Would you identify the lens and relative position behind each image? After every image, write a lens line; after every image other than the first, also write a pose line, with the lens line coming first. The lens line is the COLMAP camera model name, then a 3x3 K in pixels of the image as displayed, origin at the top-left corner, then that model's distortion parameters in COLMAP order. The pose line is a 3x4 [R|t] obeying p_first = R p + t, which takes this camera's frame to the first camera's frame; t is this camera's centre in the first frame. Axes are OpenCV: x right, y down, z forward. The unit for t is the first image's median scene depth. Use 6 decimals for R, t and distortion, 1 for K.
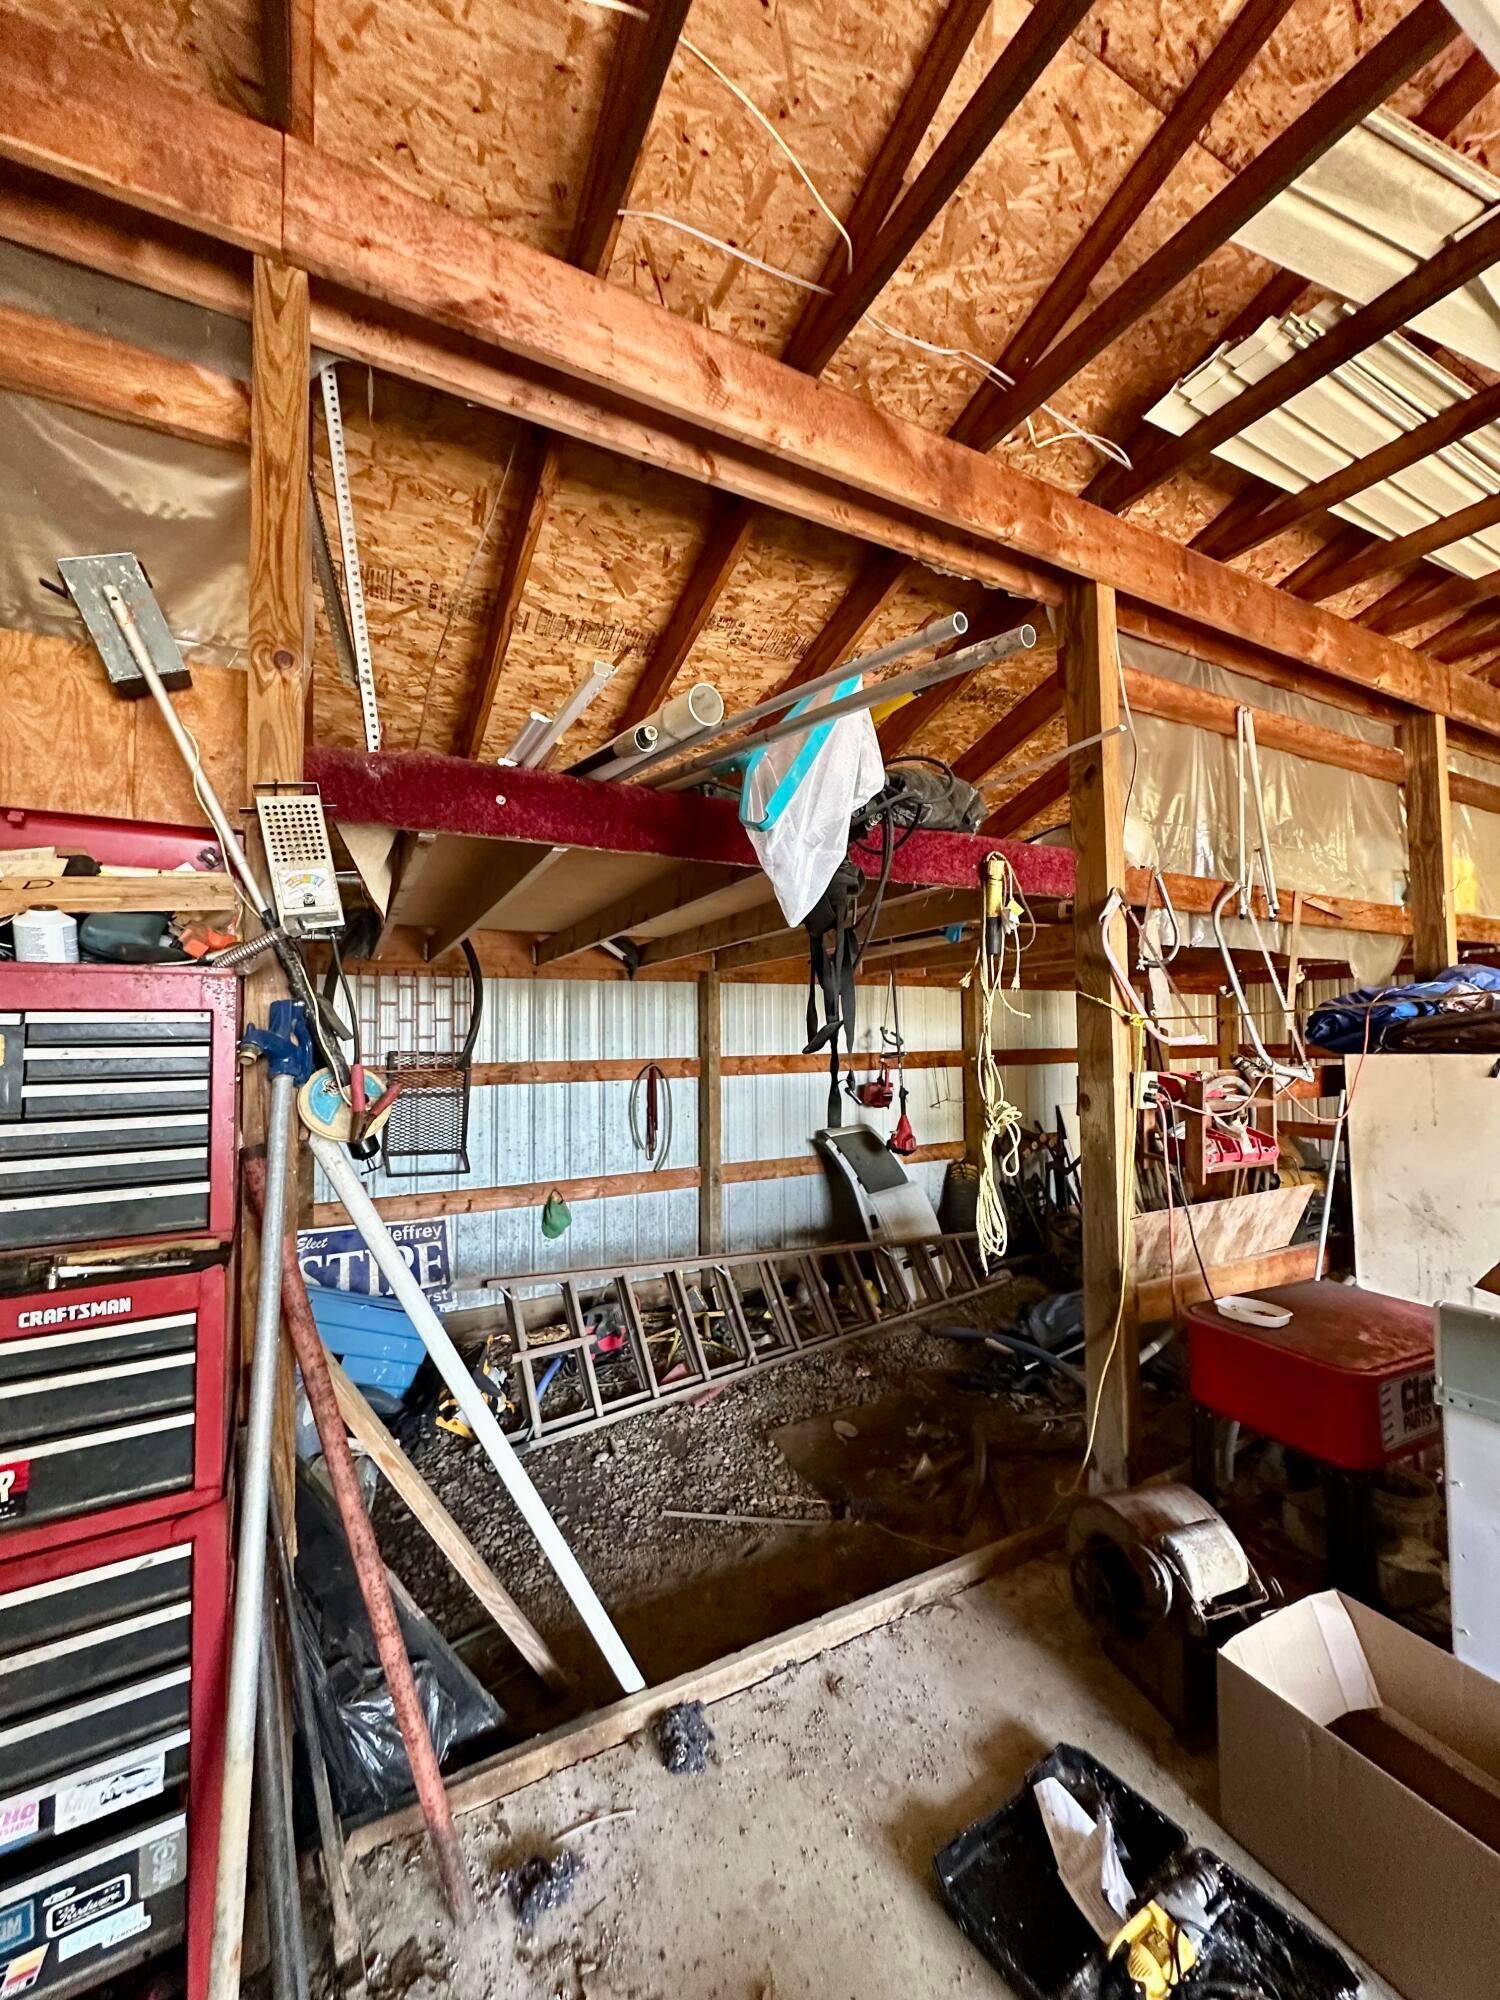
lens RADIAL K [[796.3, 0, 749.5], [0, 796.3, 998.9], [0, 0, 1]] dist [-0.002328, 0.000828]
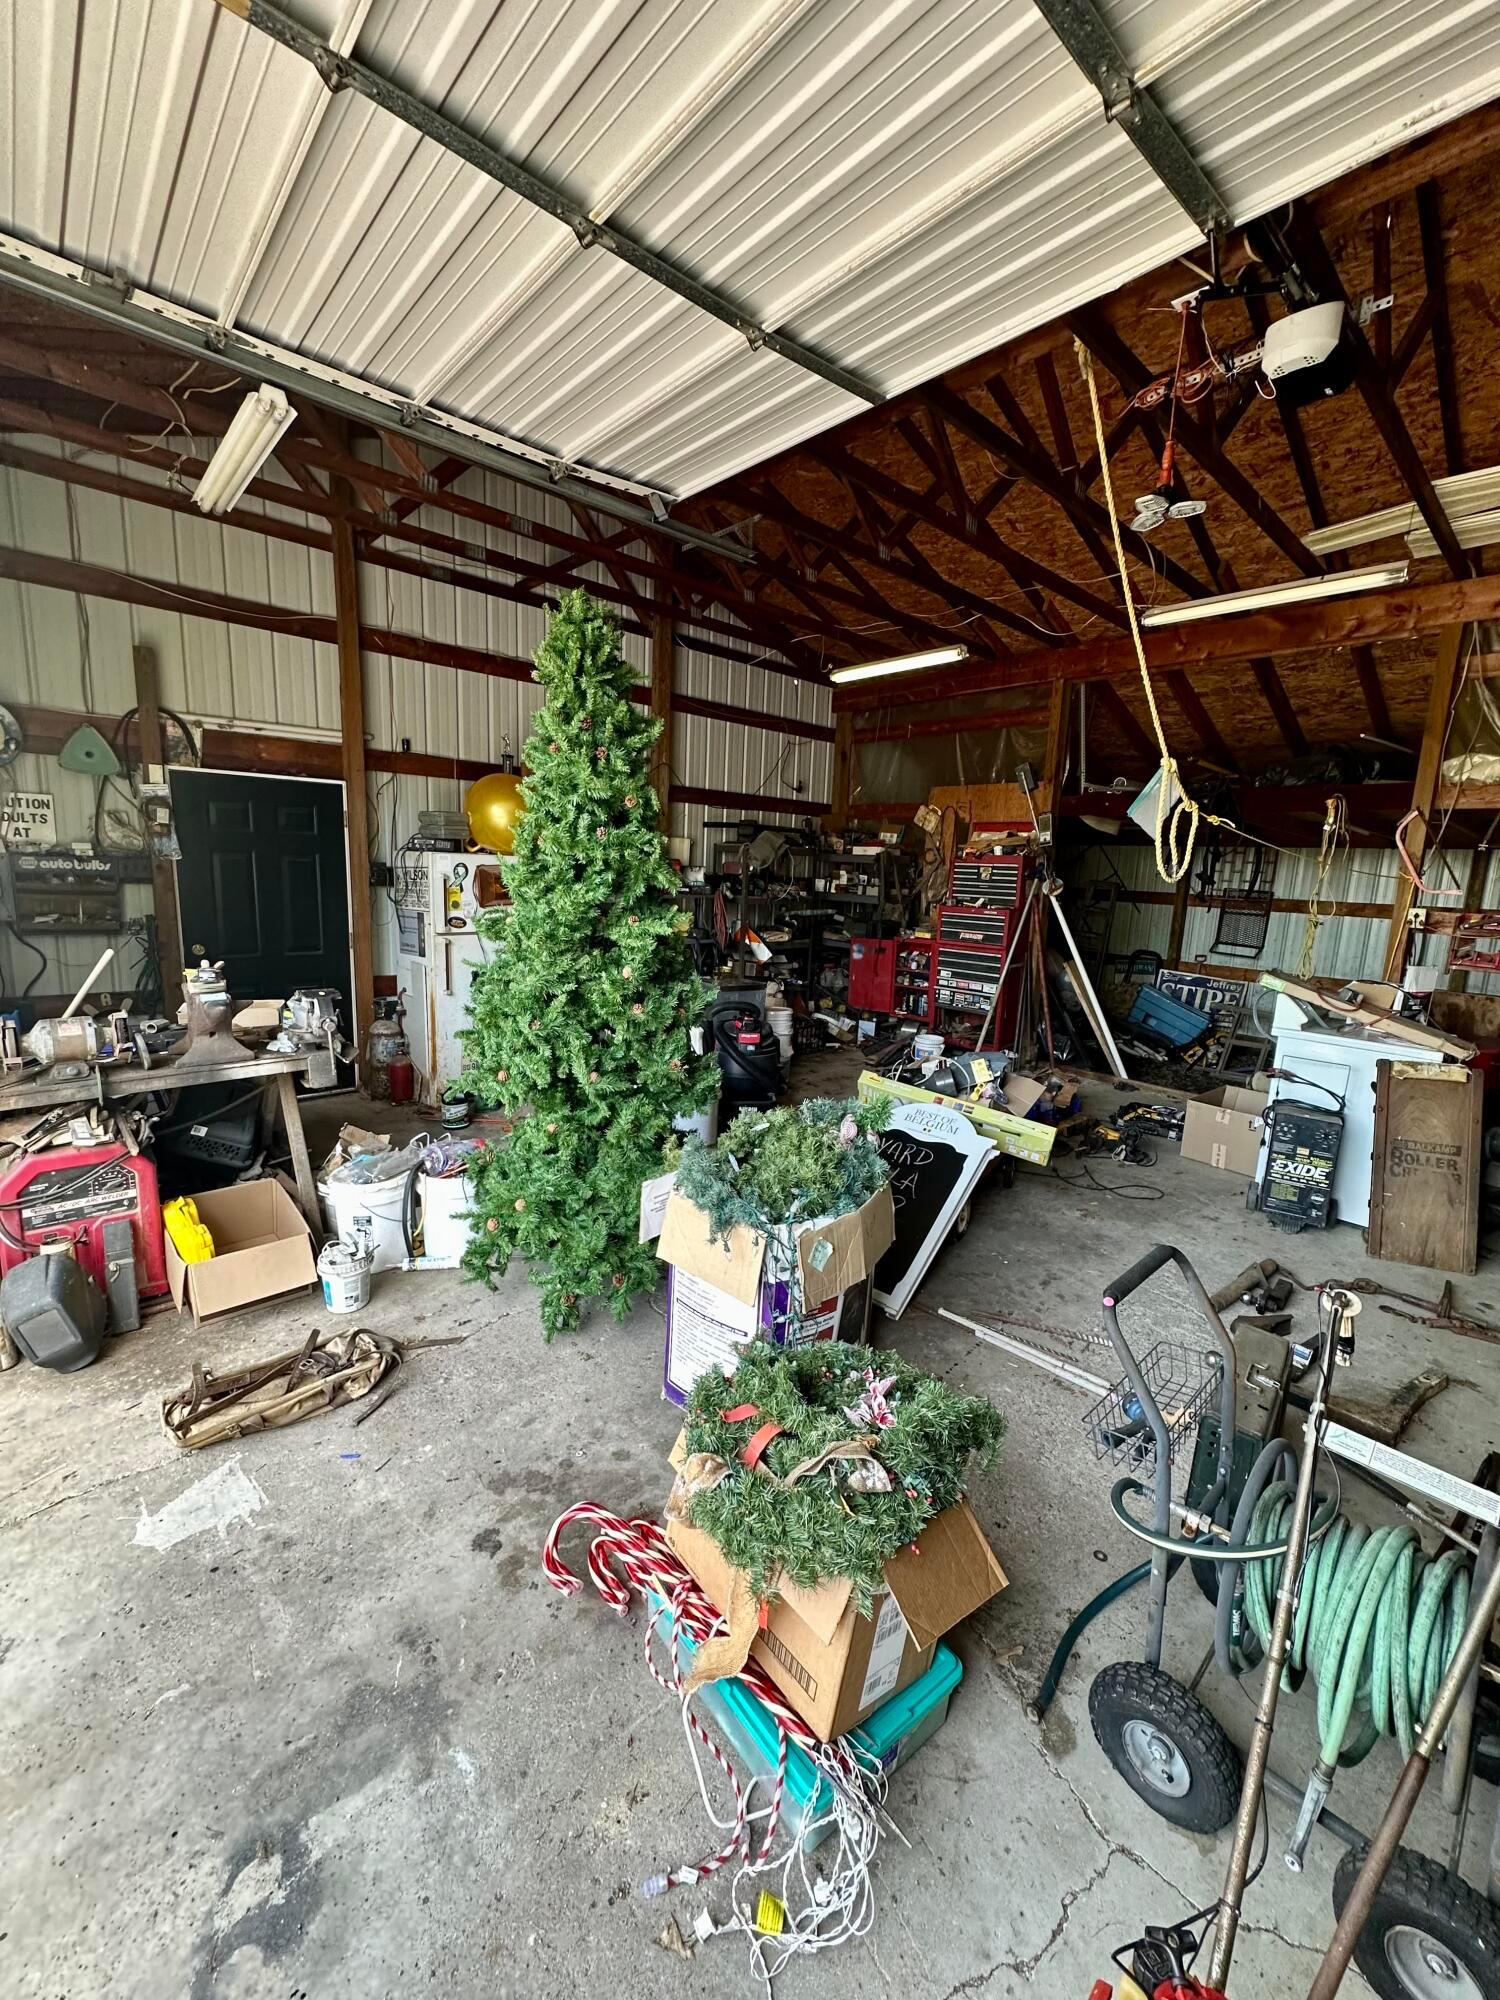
lens RADIAL K [[796.3, 0, 750.0], [0, 796.3, 998.8], [0, 0, 1]] dist [-0.002328, 0.000828]
pose [[0.229275, 0.180518, -0.956476, 1.107719], [-0.001457, 0.982715, 0.185121, -0.023879], [0.973361, -0.041050, 0.225575, -0.518854]]
